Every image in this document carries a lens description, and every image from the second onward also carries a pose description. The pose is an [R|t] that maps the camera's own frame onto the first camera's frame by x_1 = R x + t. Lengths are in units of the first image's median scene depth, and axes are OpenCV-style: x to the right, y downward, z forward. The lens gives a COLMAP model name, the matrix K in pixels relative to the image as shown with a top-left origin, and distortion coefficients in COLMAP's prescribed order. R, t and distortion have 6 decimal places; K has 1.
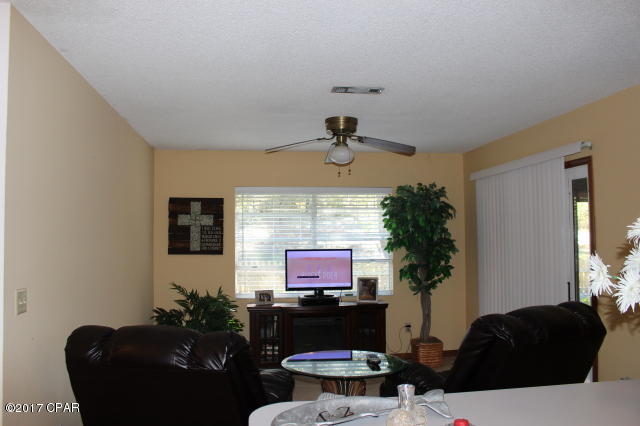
lens RADIAL K [[534.0, 0, 320.0], [0, 534.0, 213.0], [0, 0, 1]] dist [-0.176488, 0.187877]
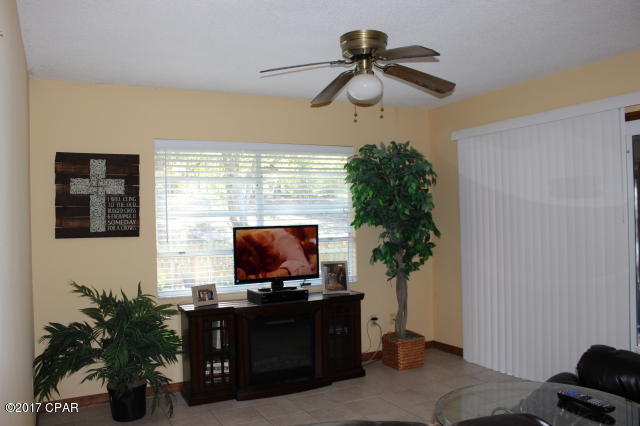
lens RADIAL K [[534.0, 0, 320.0], [0, 534.0, 213.0], [0, 0, 1]] dist [-0.176488, 0.187877]
pose [[0.946333, -0.012344, 0.322958, -0.181985], [-0.001271, 0.999120, 0.041913, 0.018900], [-0.323191, -0.040075, 0.945485, 0.279480]]
